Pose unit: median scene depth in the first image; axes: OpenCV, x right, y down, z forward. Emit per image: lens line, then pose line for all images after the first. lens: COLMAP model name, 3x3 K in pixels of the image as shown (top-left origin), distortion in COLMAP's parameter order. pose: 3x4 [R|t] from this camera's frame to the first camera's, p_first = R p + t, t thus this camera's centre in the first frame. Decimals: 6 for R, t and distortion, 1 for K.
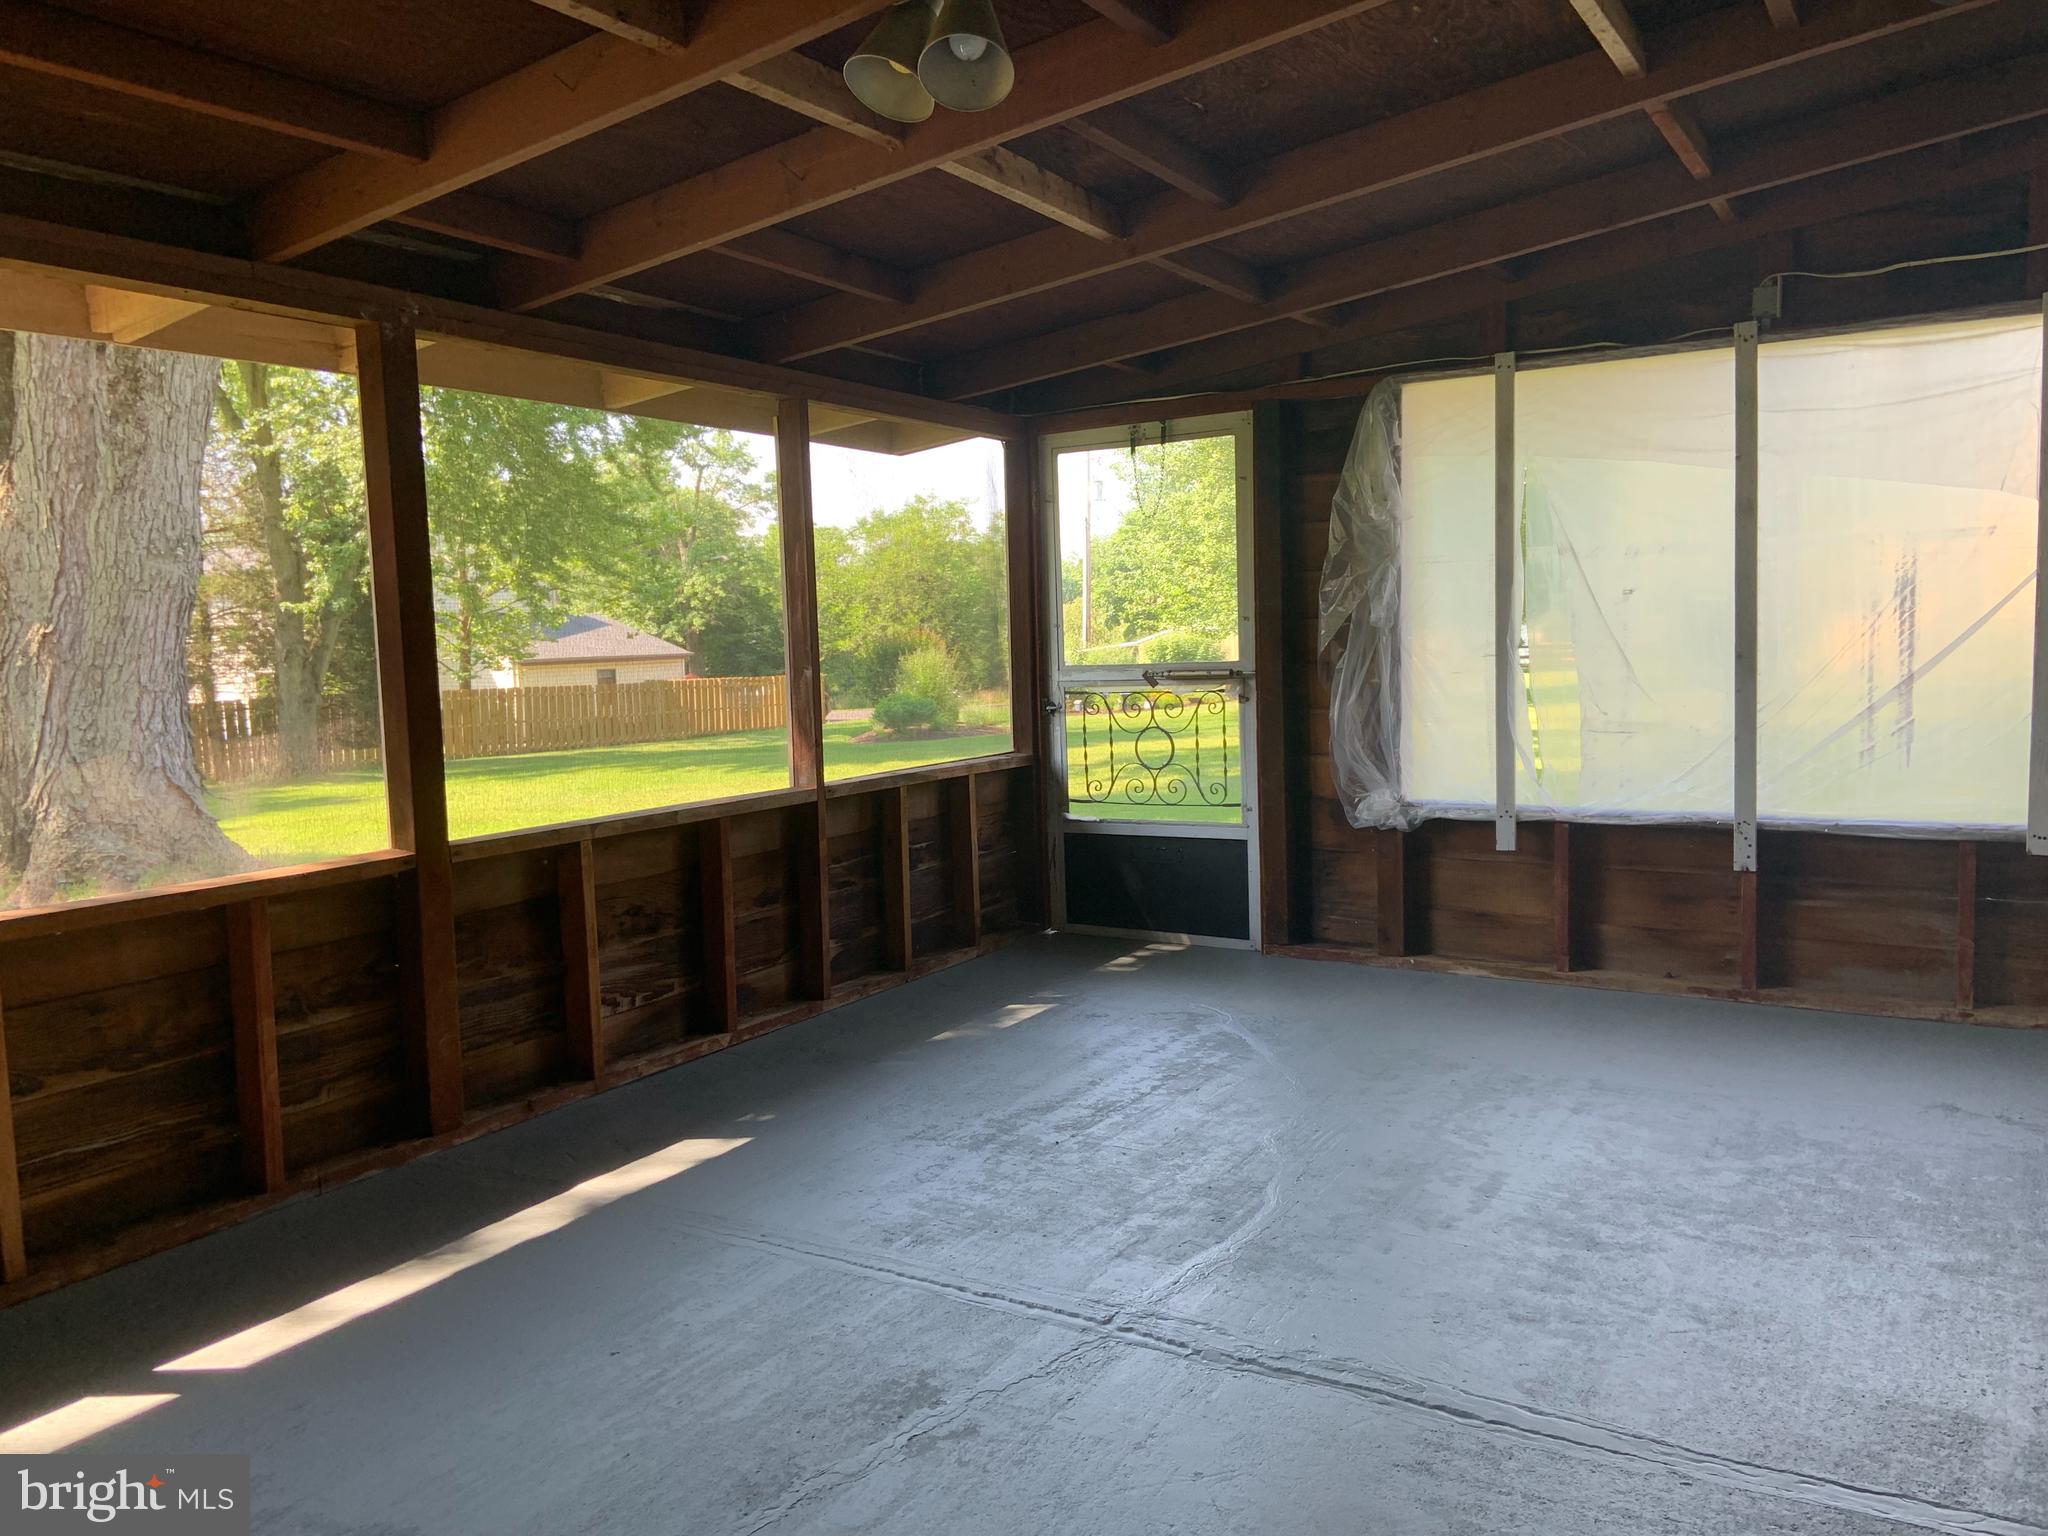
lens RADIAL K [[1524.6, 0, 1033.9], [0, 1524.6, 757.2], [0, 0, 1]] dist [0.126770, -0.166404]
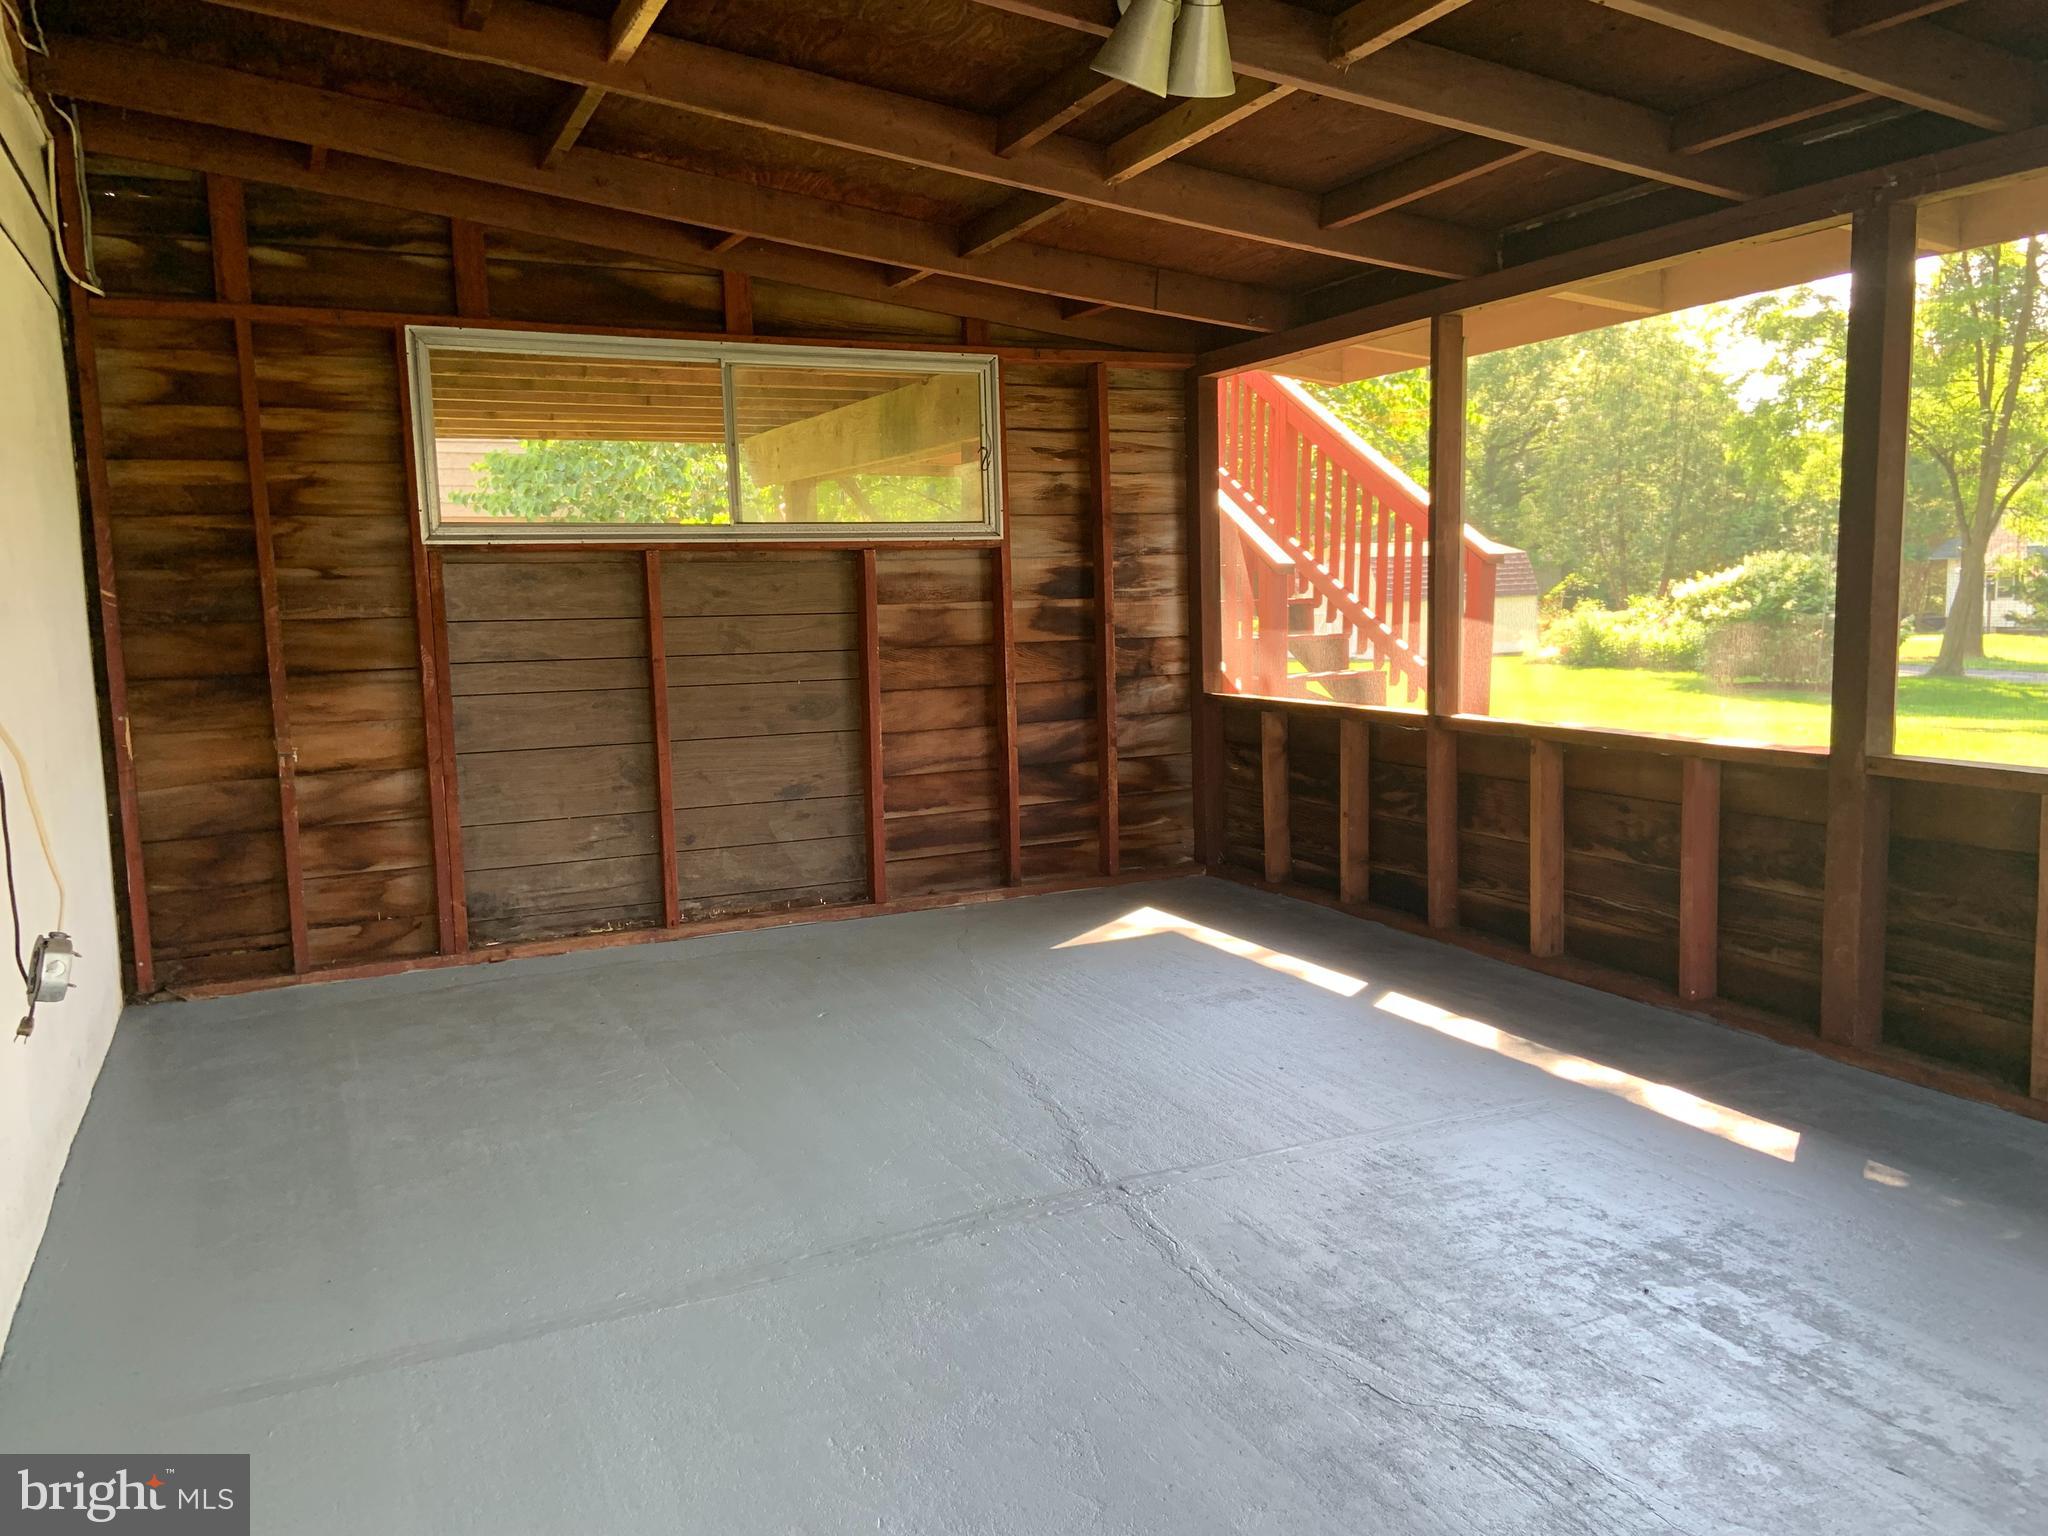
lens RADIAL K [[1524.6, 0, 1033.9], [0, 1524.6, 757.2], [0, 0, 1]] dist [0.126770, -0.166404]
pose [[-0.547726, 0.136489, -0.825449, 0.713225], [-0.024959, 0.983499, 0.179184, -0.104221], [0.836285, 0.118746, -0.535282, 1.117590]]
